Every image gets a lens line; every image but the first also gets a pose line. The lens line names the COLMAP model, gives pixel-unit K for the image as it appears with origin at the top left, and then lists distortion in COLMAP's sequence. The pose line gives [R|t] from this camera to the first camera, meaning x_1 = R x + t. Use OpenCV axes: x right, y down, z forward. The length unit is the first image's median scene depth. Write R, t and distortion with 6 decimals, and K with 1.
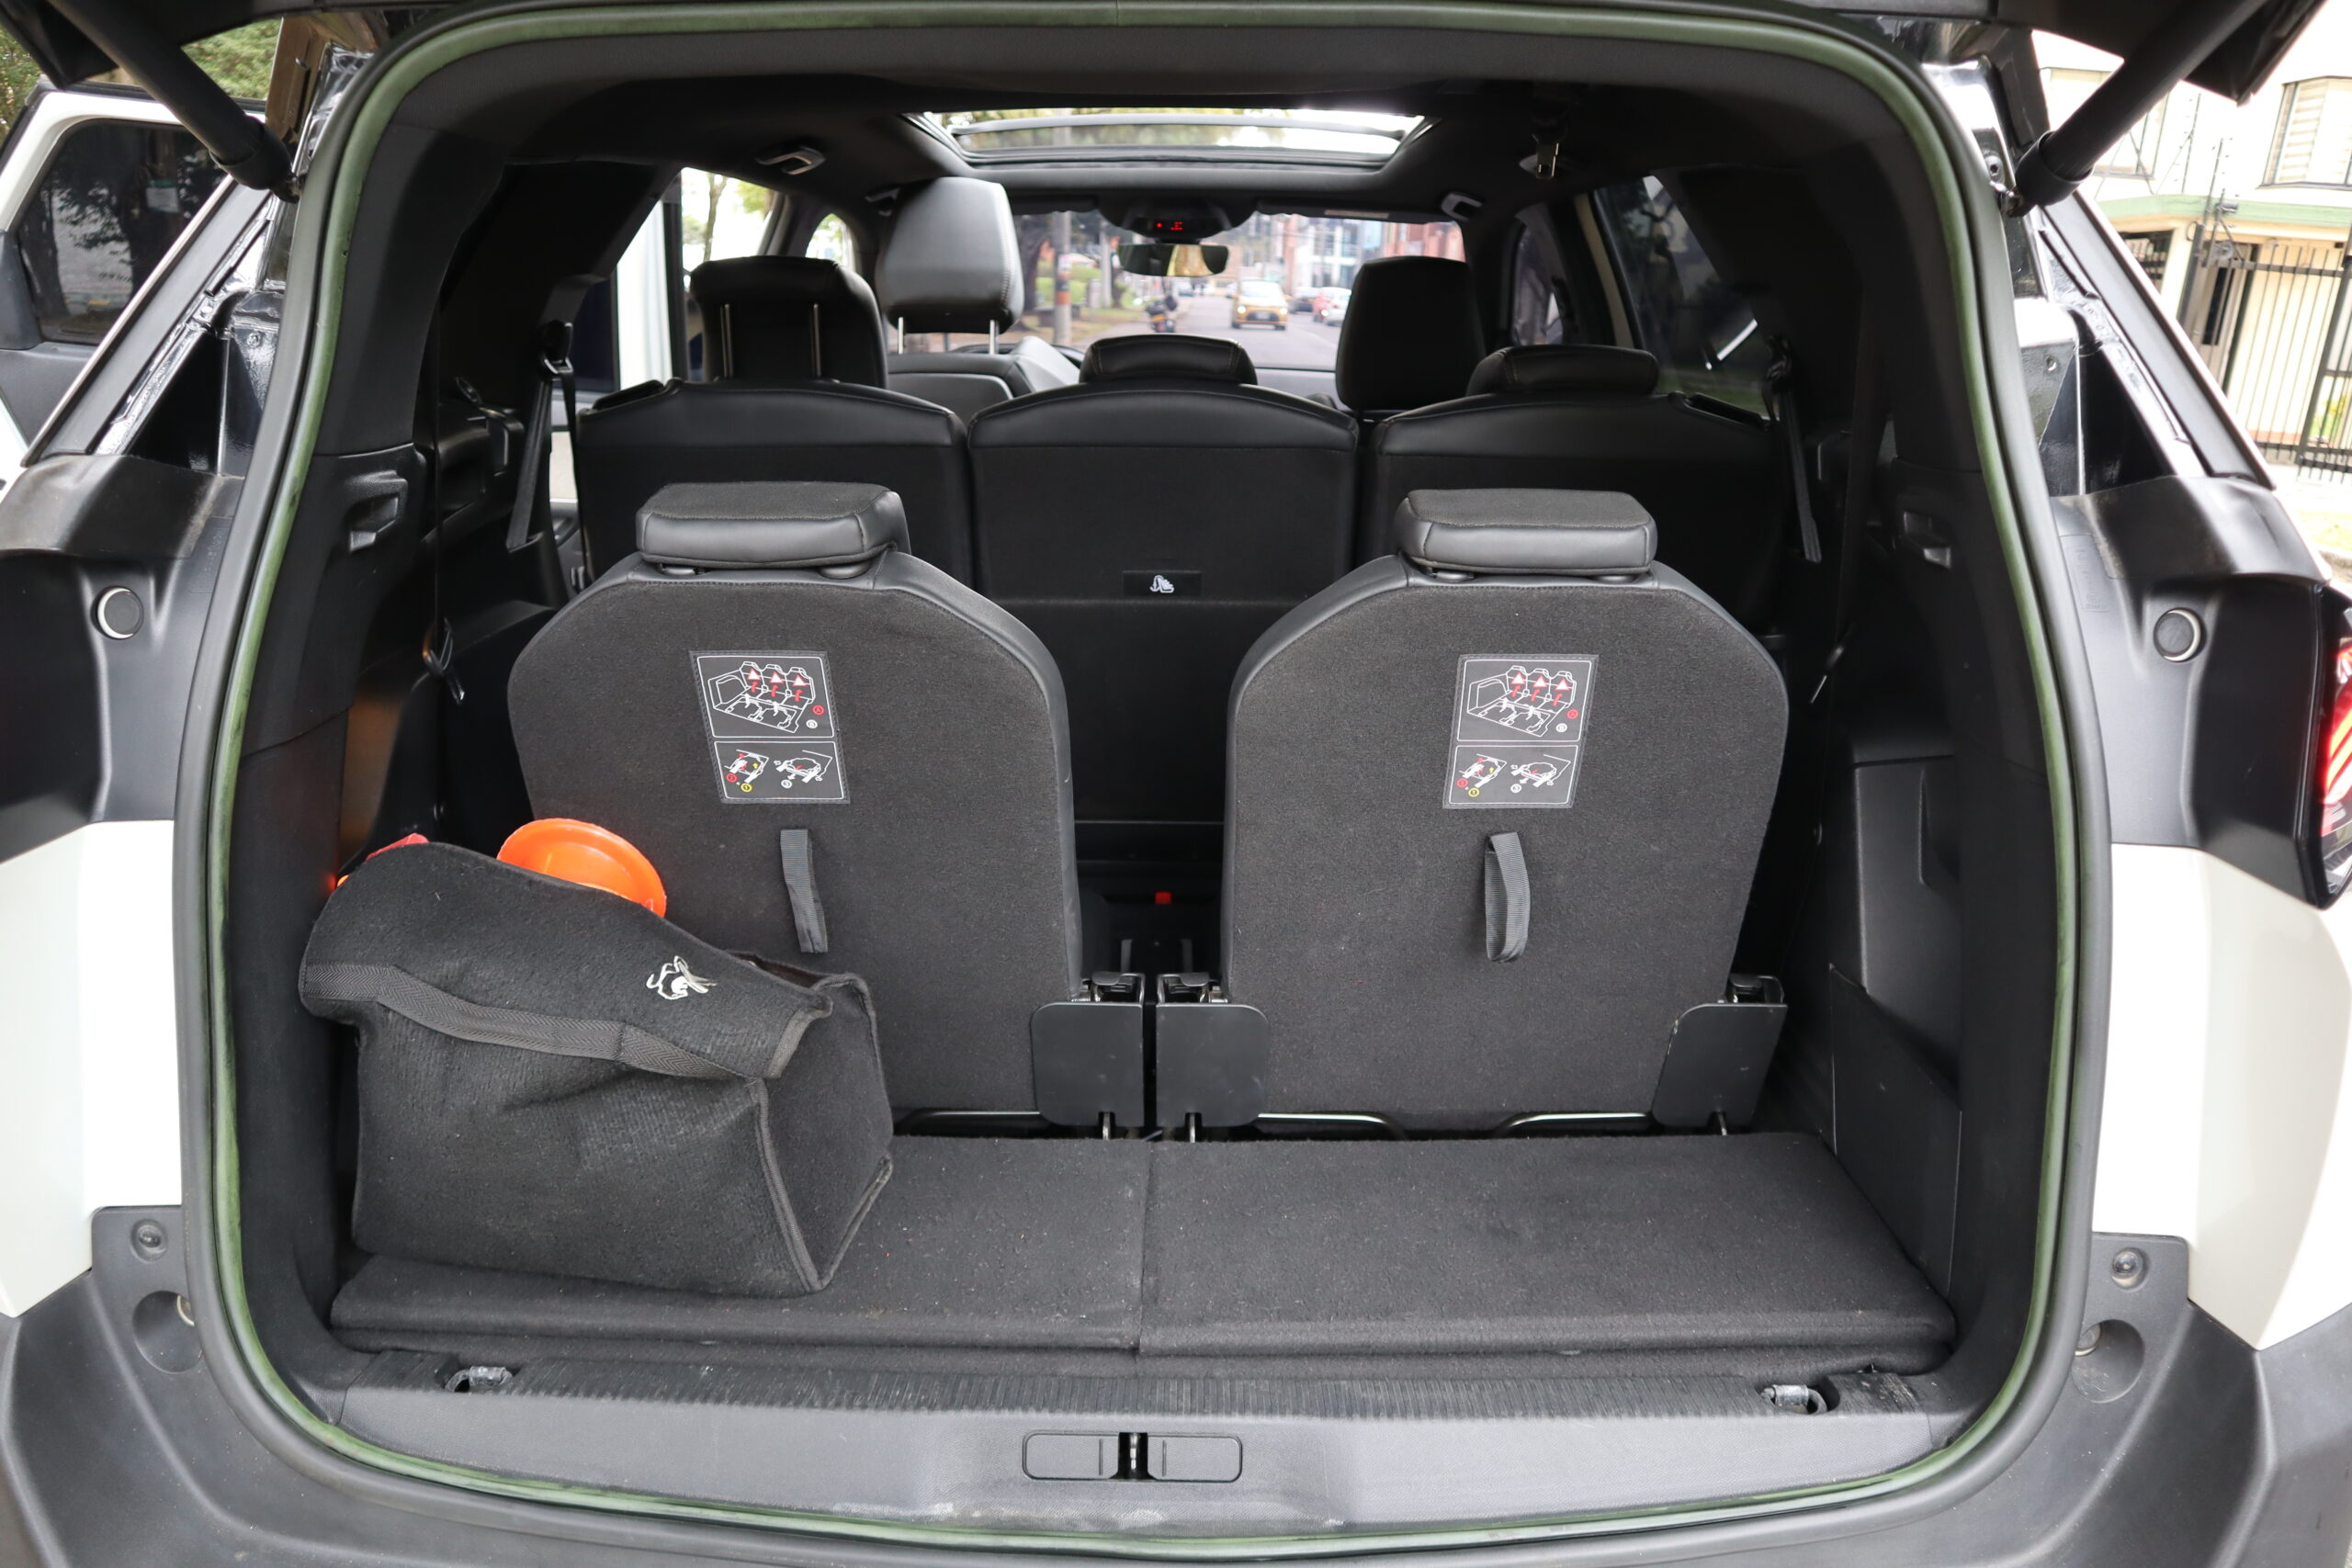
lens RADIAL K [[1686.7, 0, 1176.0], [0, 1686.7, 784.0], [0, 0, 1]] dist [-0.147280, 0.112125]
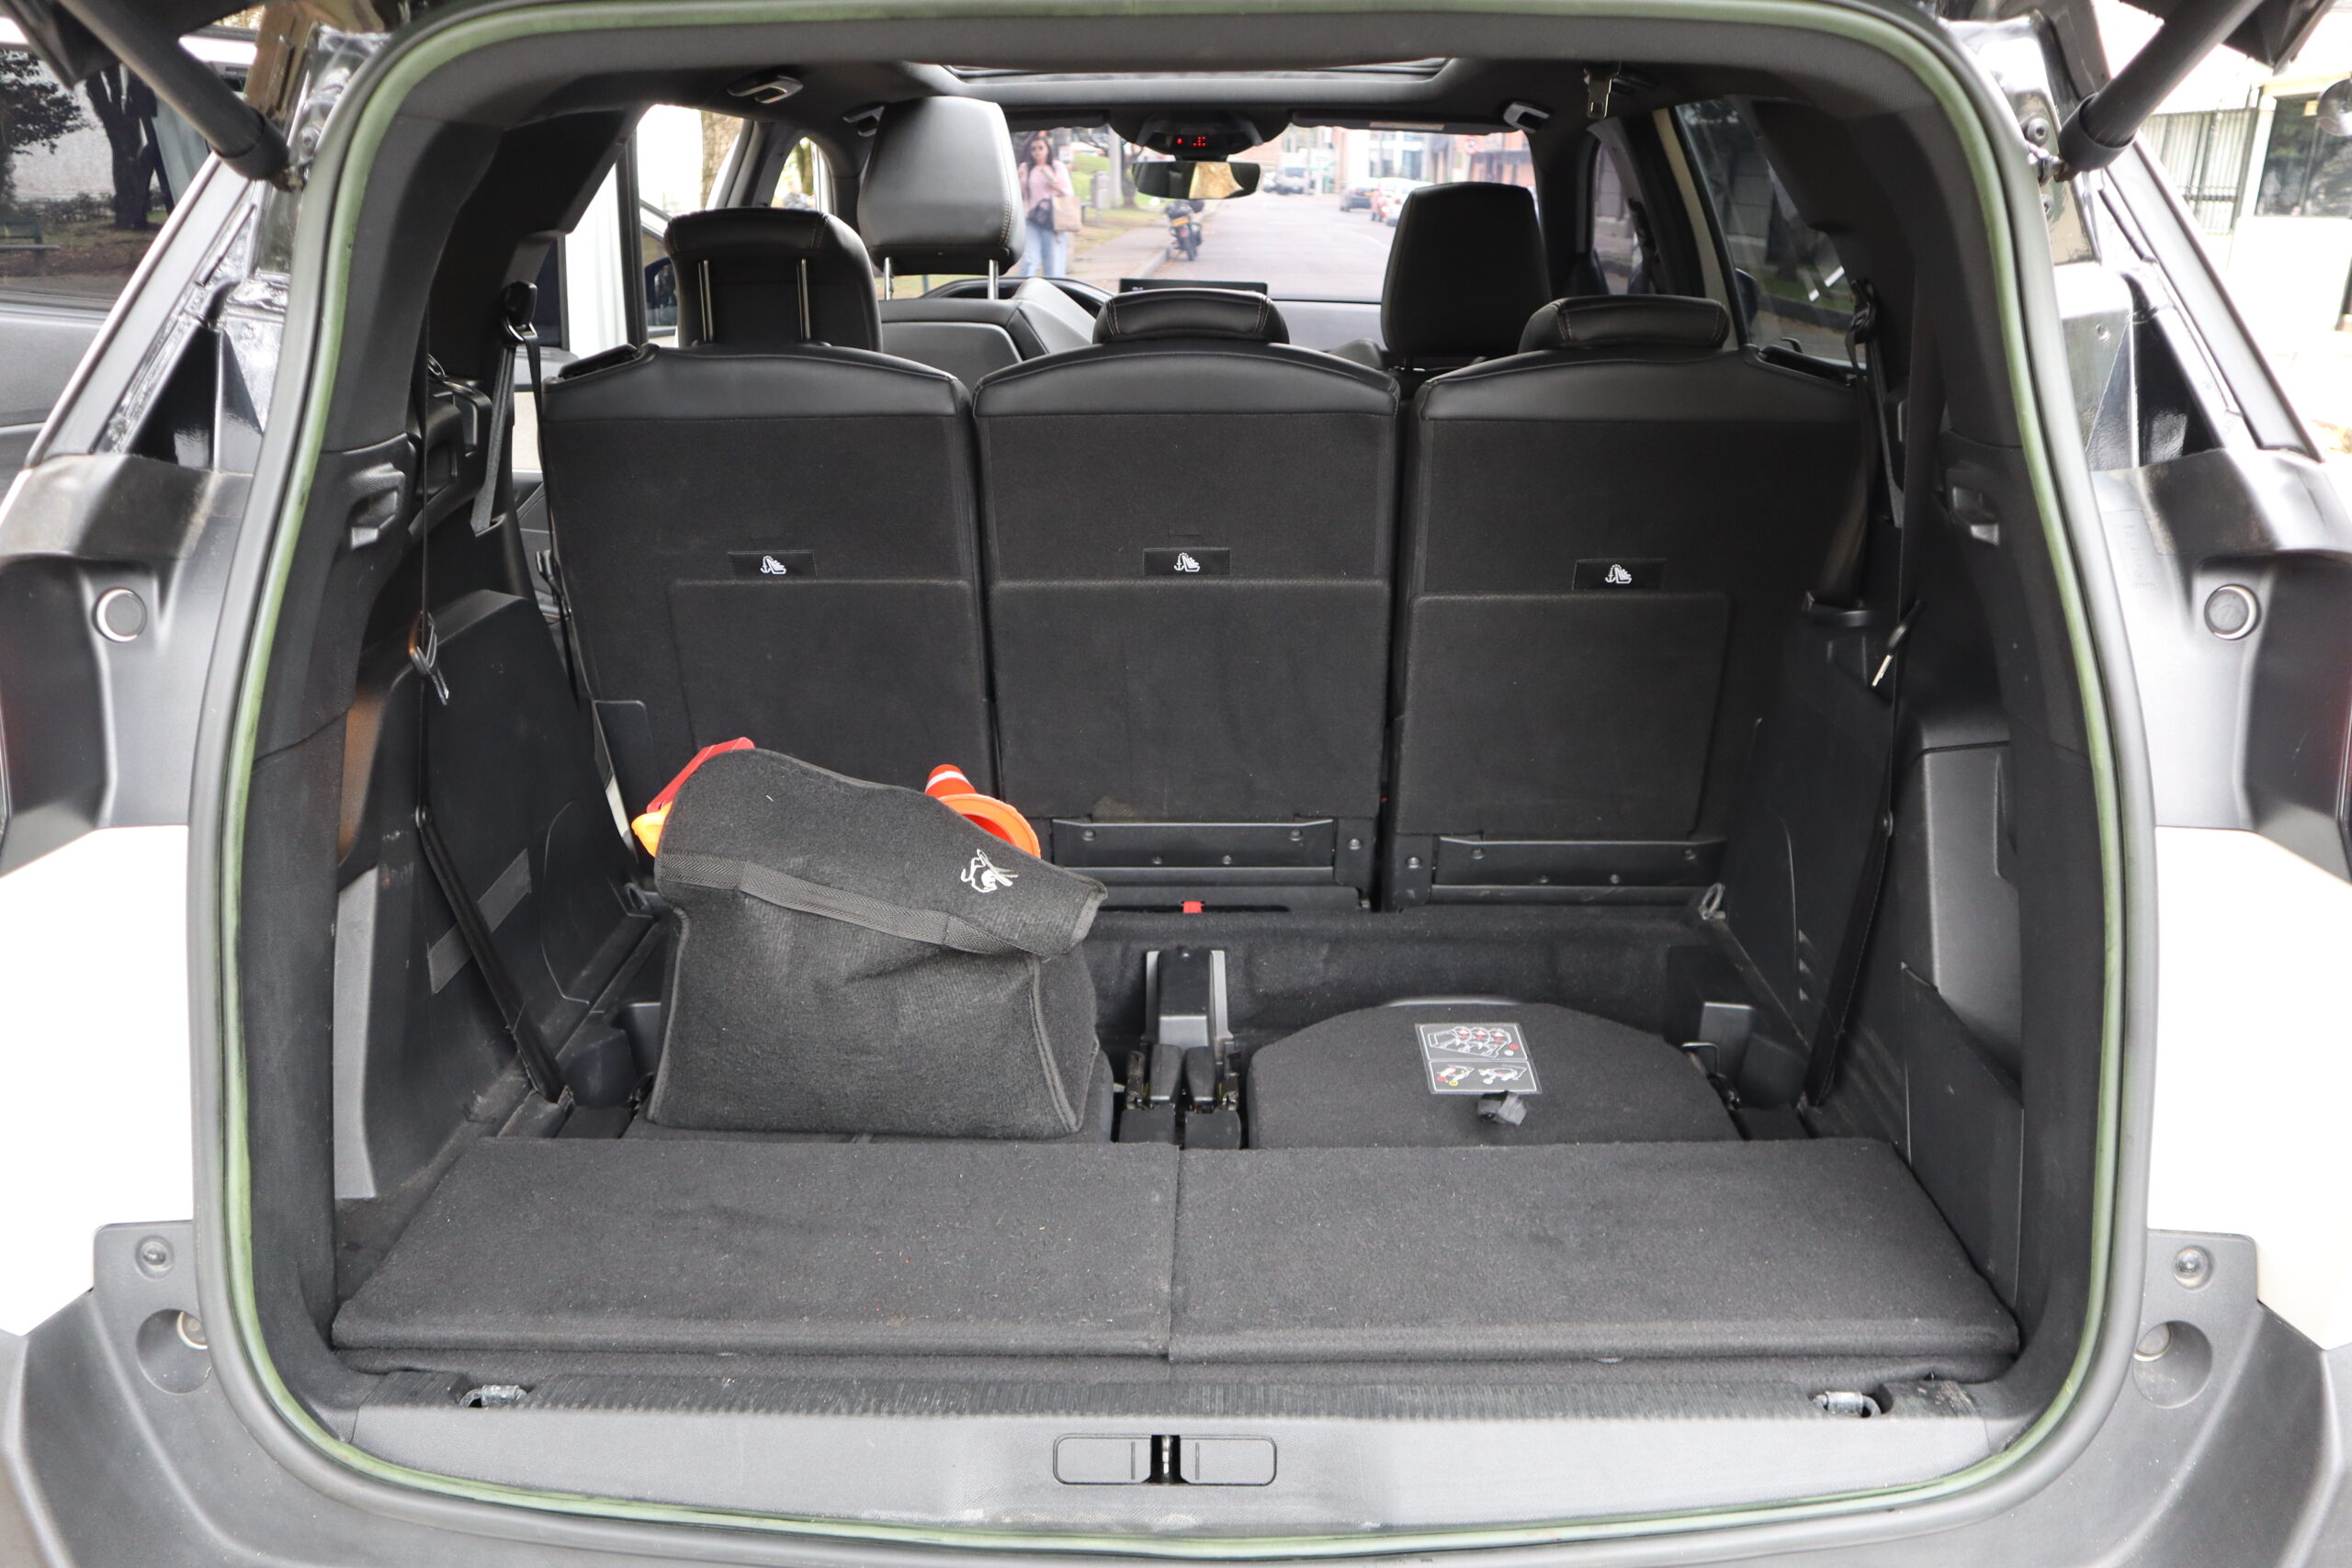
lens RADIAL K [[2539.4, 0, 1176.0], [0, 2539.4, 784.0], [0, 0, 1]] dist [-0.188279, 0.006984]
pose [[0.999798, -0.011318, -0.016614, 0.009223], [0.011176, 0.999900, -0.008614, 0.016406], [0.016710, 0.008427, 0.999825, -0.474051]]
